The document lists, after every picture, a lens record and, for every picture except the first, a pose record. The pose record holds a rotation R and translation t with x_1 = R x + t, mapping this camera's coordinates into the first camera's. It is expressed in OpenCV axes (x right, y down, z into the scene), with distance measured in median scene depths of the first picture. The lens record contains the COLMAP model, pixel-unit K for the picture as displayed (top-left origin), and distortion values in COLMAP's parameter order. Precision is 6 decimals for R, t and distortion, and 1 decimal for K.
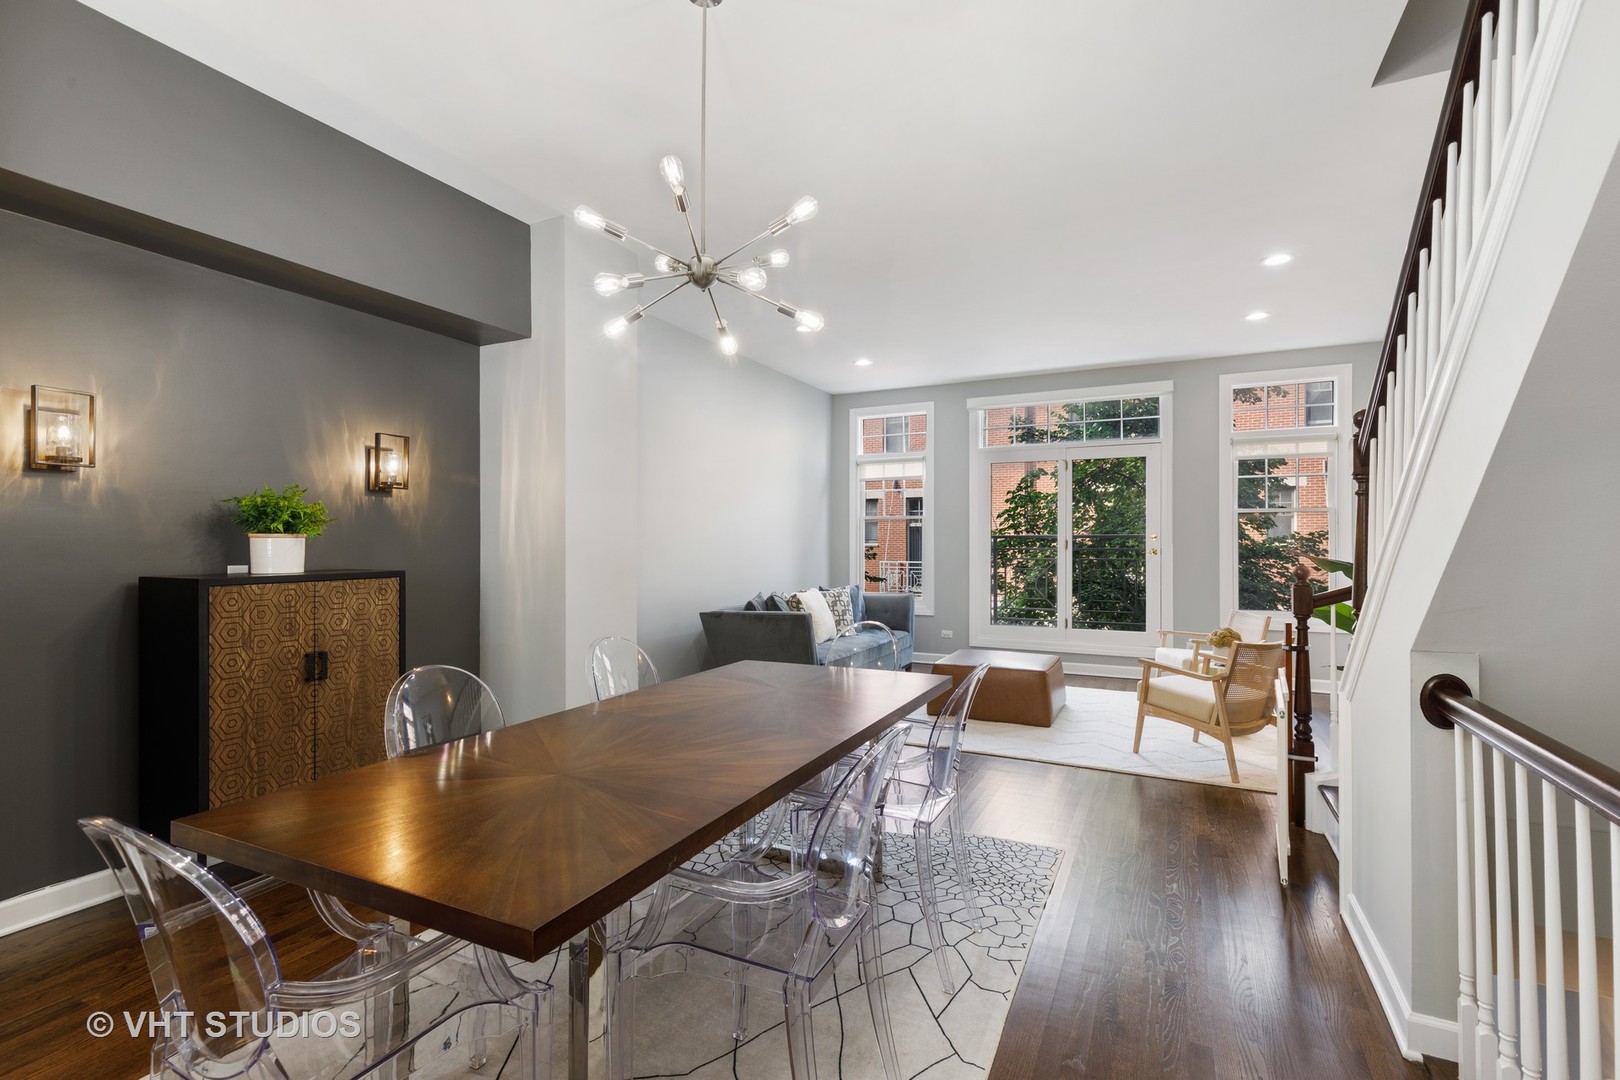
lens RADIAL K [[715.2, 0, 812.3], [0, 715.2, 547.0], [0, 0, 1]] dist [0.000487, -0.000026]
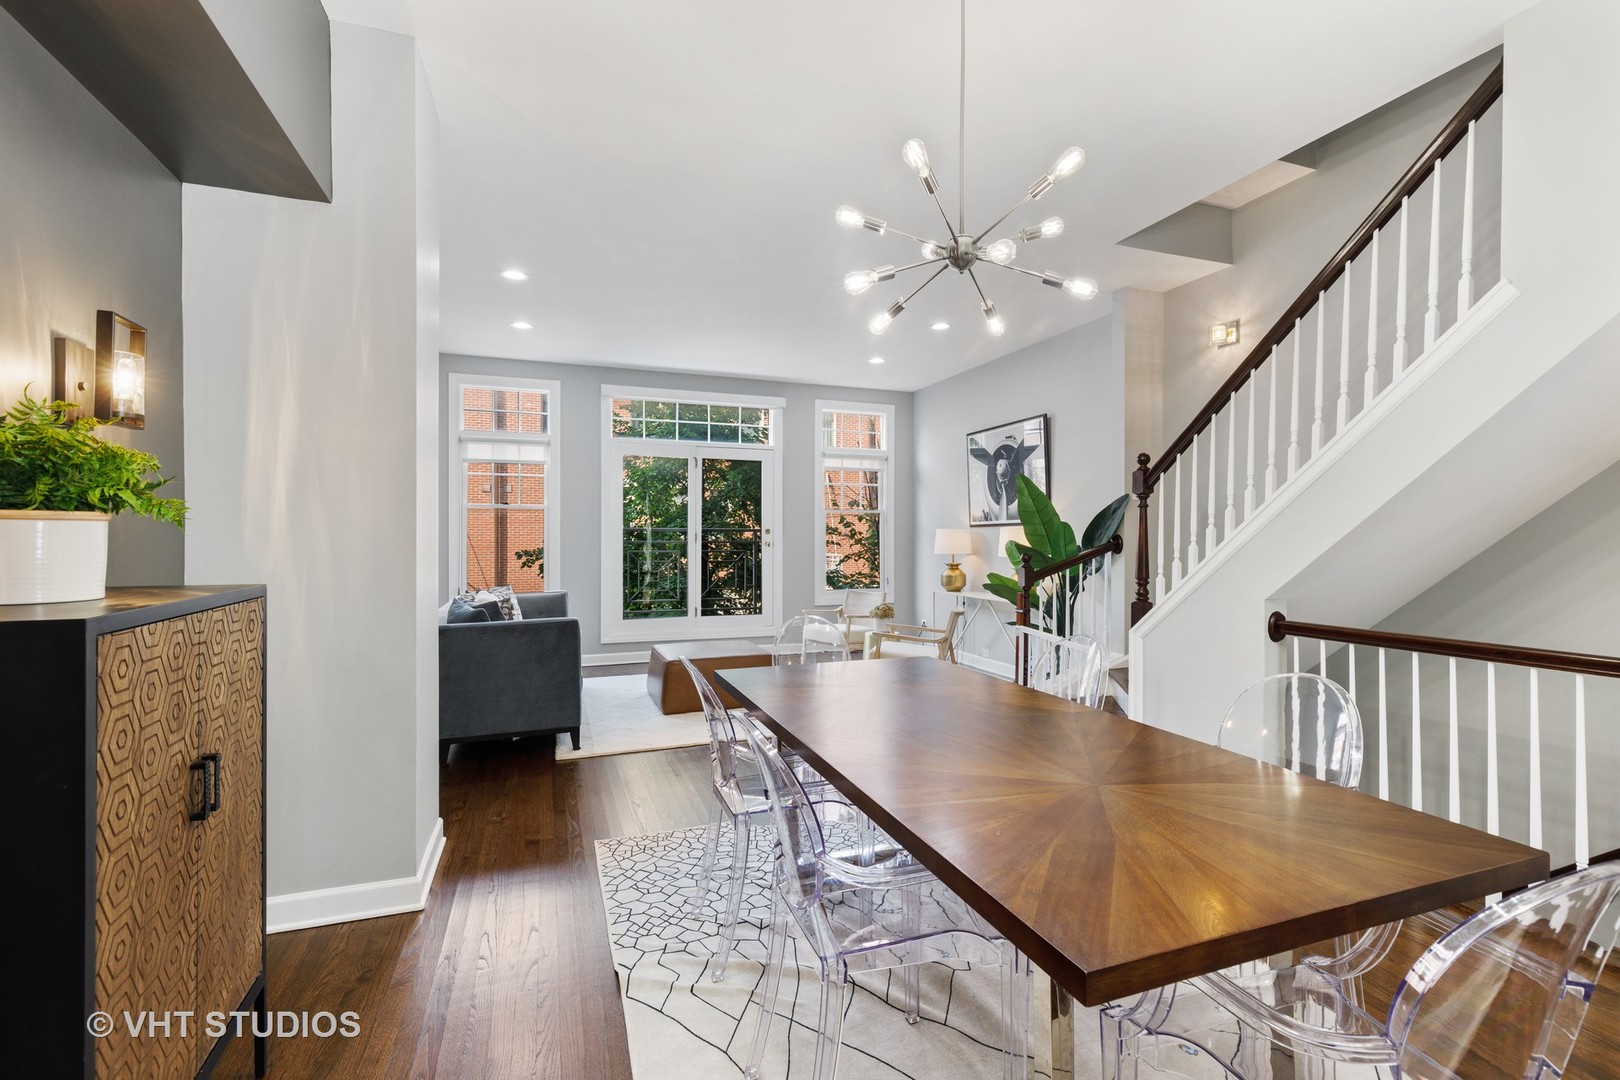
lens RADIAL K [[715.2, 0, 811.7], [0, 715.2, 538.5], [0, 0, 1]] dist [0.000487, -0.000026]
pose [[0.688405, -0.001457, 0.725325, -0.273612], [0.002398, 0.999997, -0.000267, -0.000762], [-0.725323, 0.001924, 0.688406, 0.135513]]
